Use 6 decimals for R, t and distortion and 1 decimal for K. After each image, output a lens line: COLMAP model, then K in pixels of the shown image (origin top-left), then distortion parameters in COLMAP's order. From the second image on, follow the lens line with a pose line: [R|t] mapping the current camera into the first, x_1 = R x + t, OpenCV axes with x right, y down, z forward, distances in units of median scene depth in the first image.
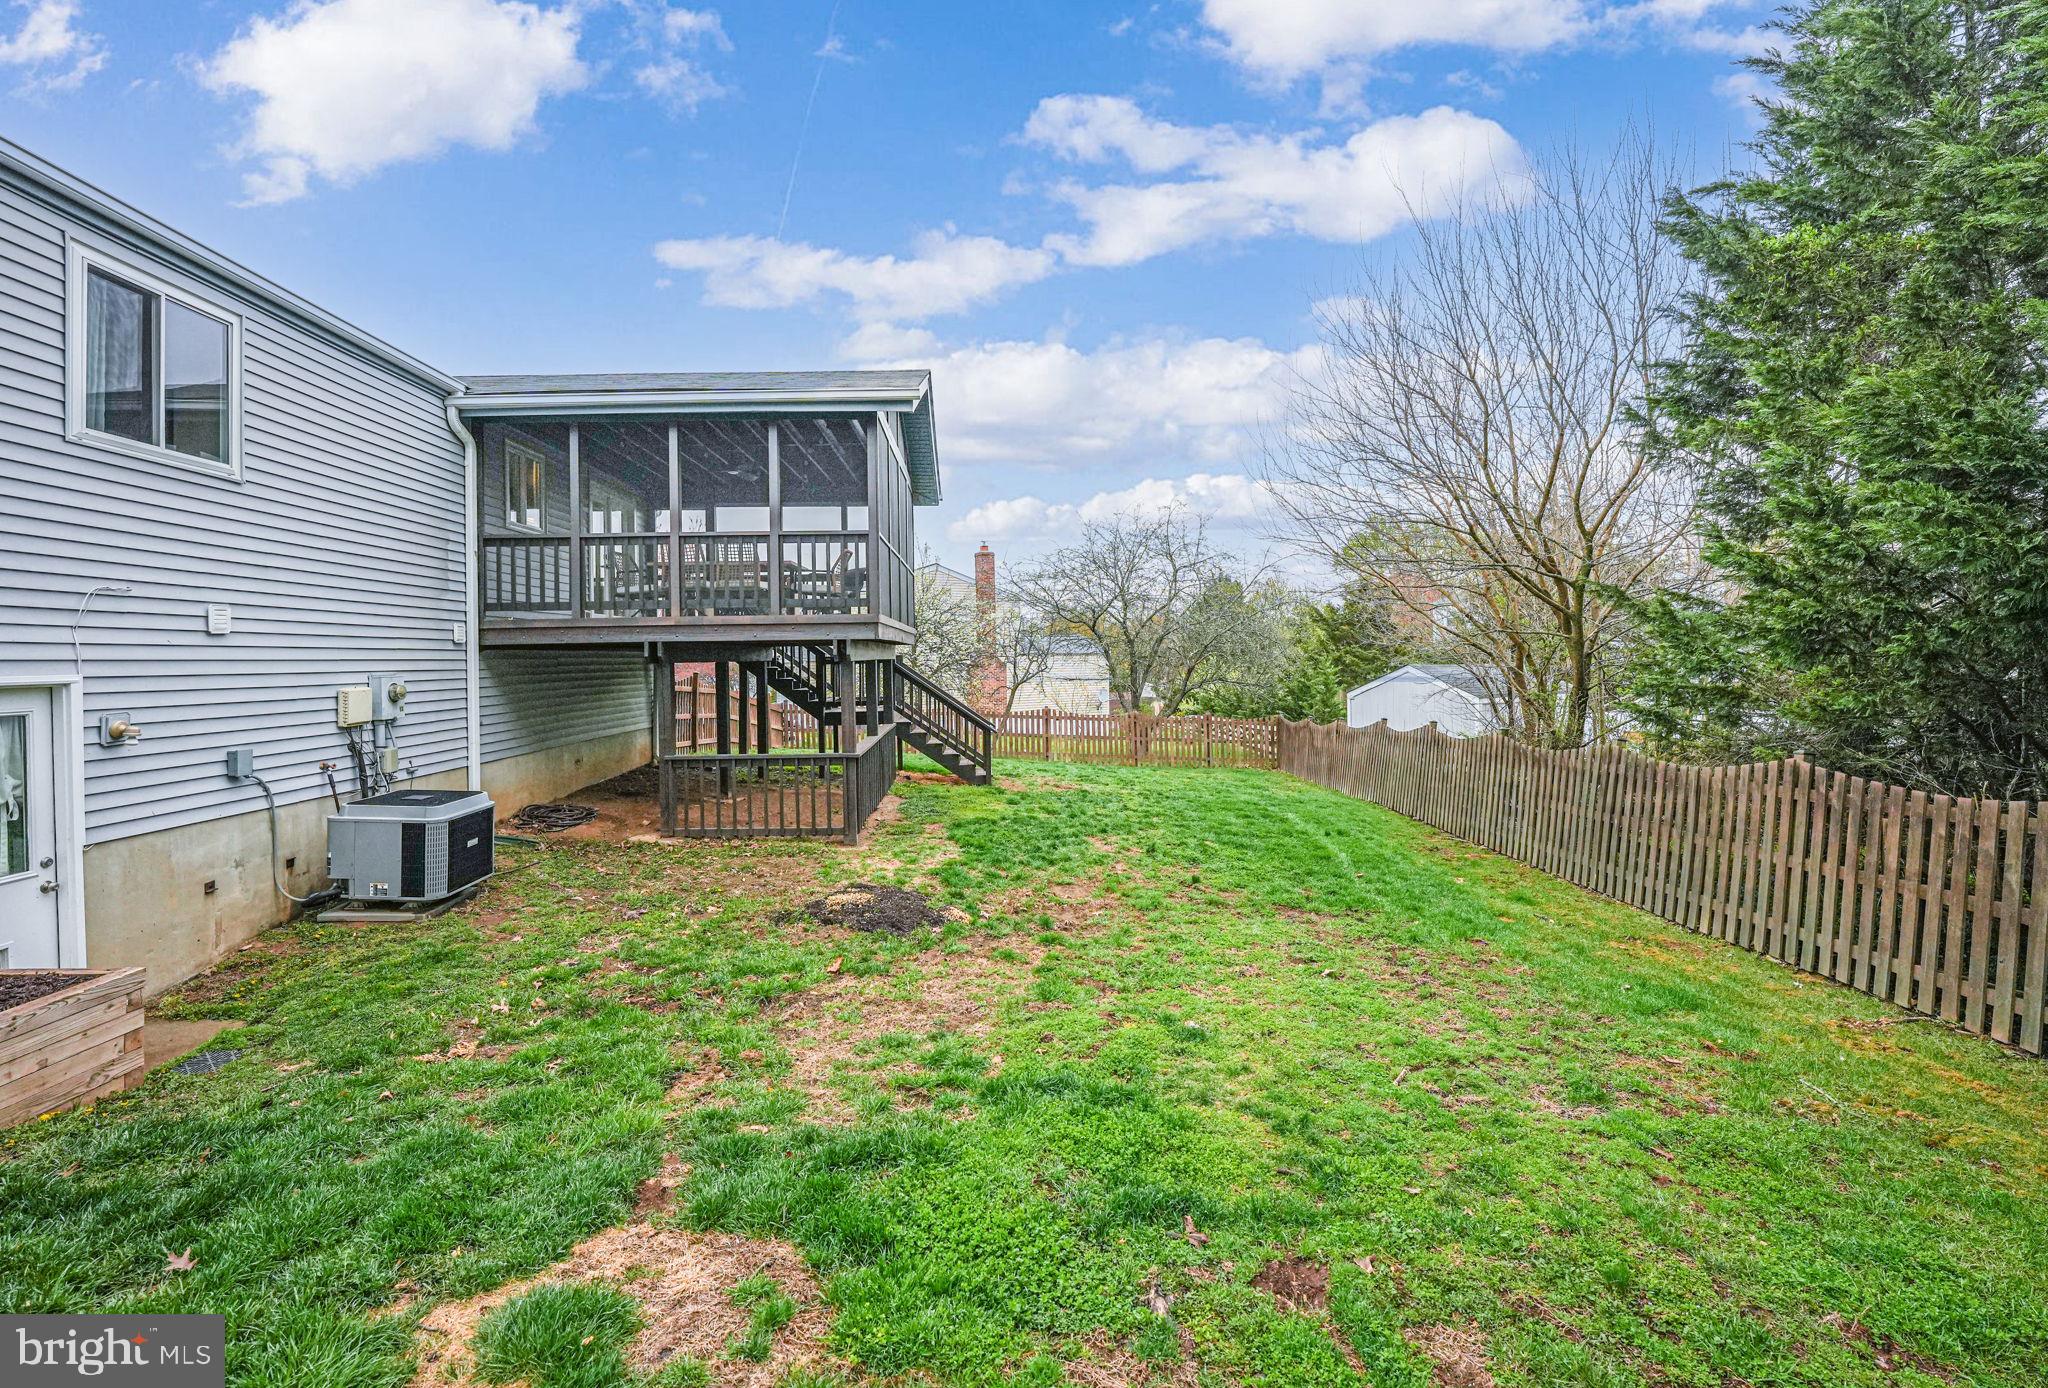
lens RADIAL K [[866.1, 0, 1013.5], [0, 866.1, 666.1], [0, 0, 1]] dist [-0.023740, -0.000320]
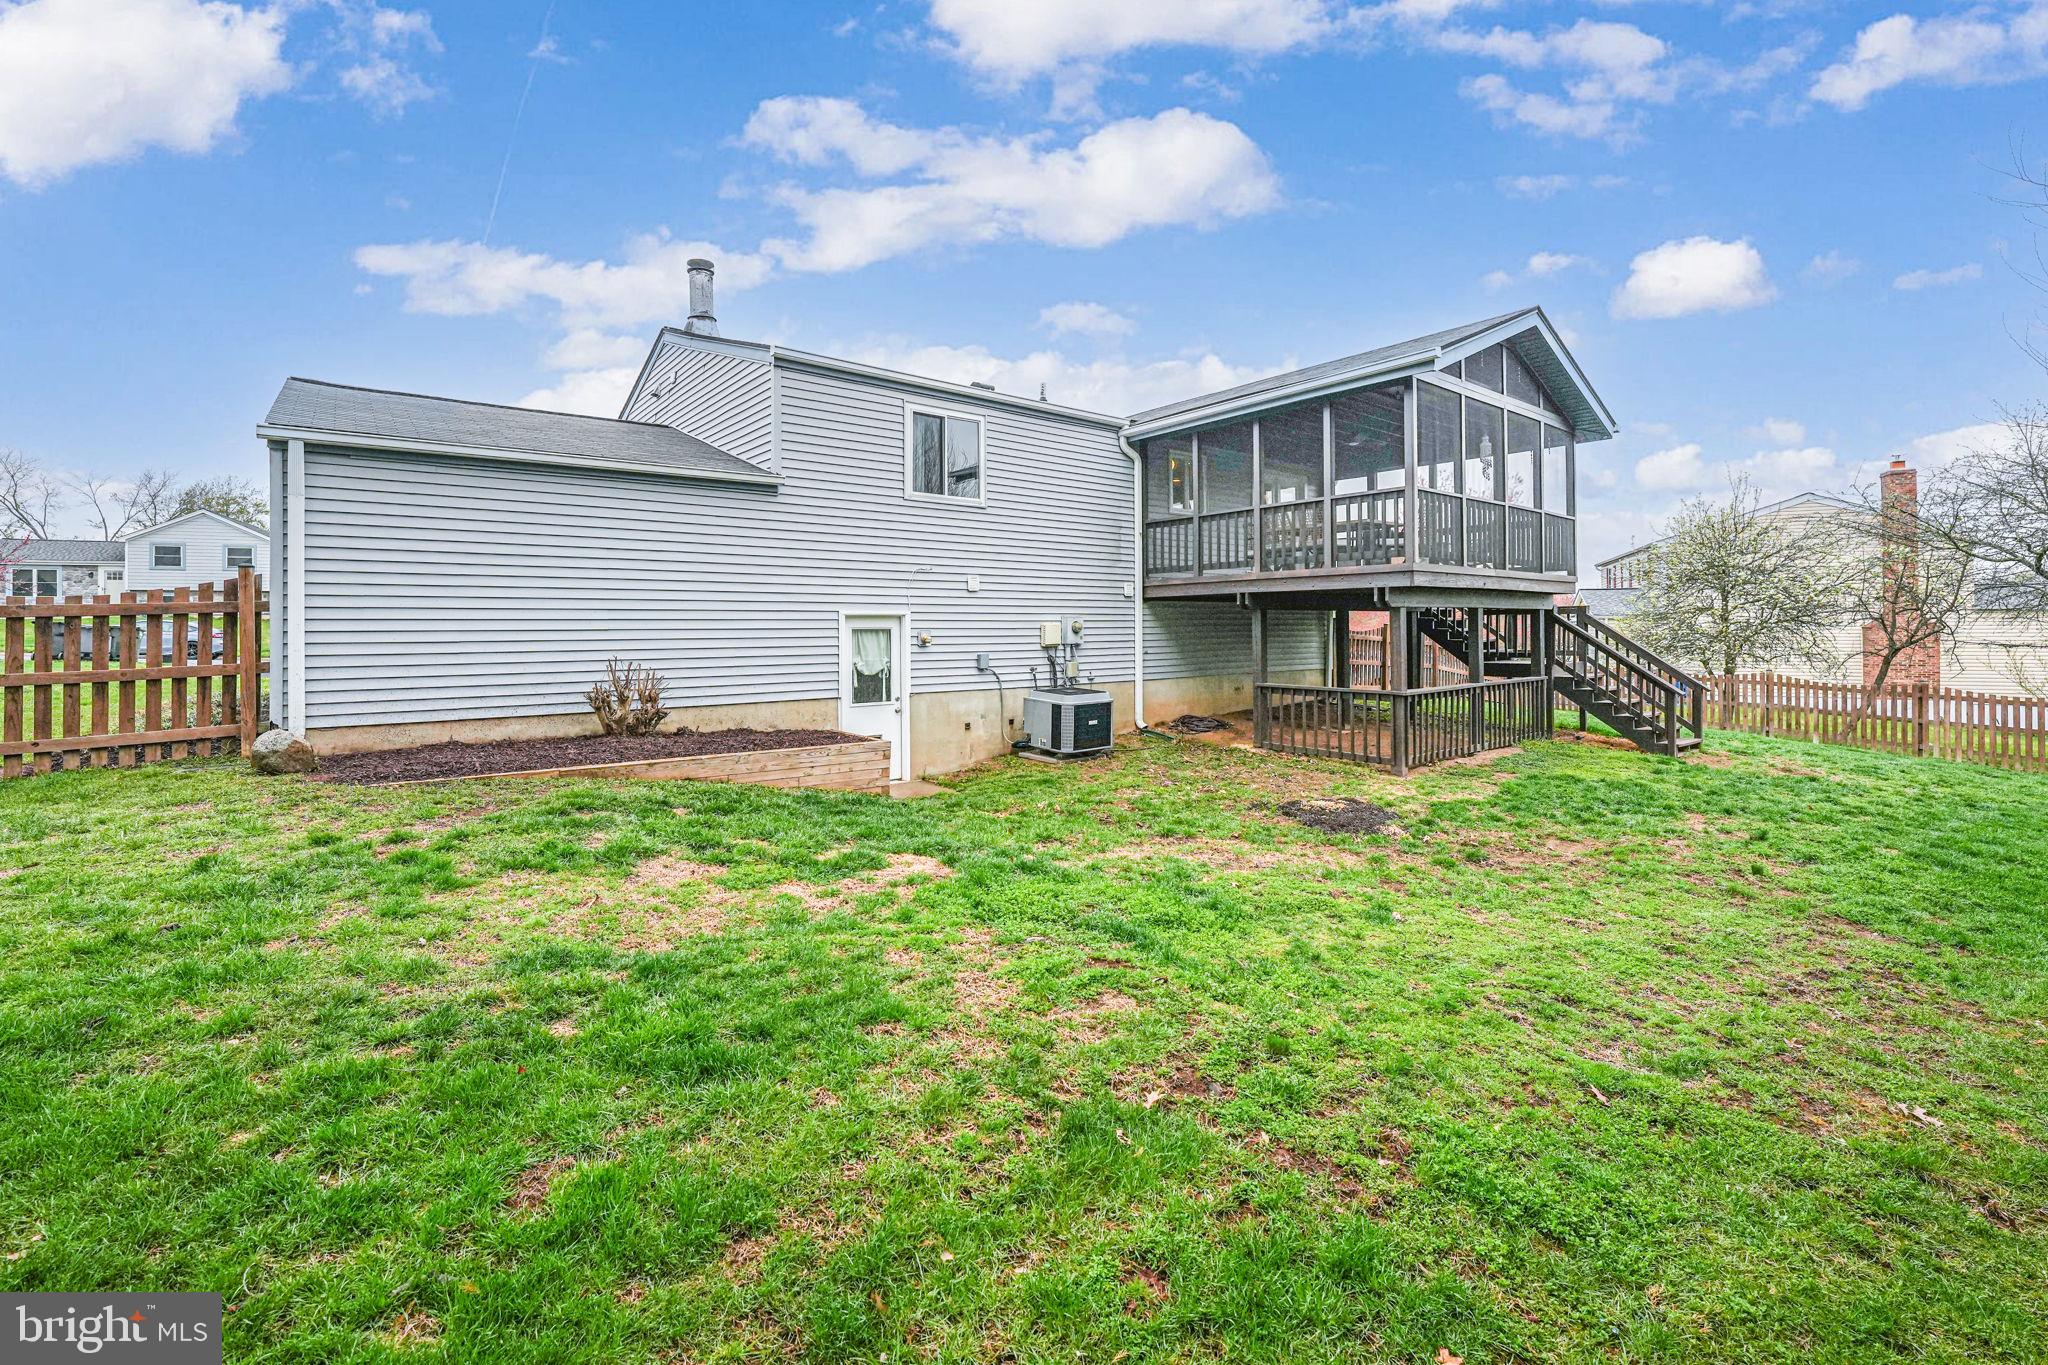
lens RADIAL K [[874.1, 0, 1028.5], [0, 874.1, 638.2], [0, 0, 1]] dist [-0.024346, -0.000026]
pose [[0.597898, 0.019391, -0.801338, 0.464349], [-0.010335, 0.999811, 0.016483, 0.022868], [0.801506, -0.001574, 0.597985, -0.034771]]
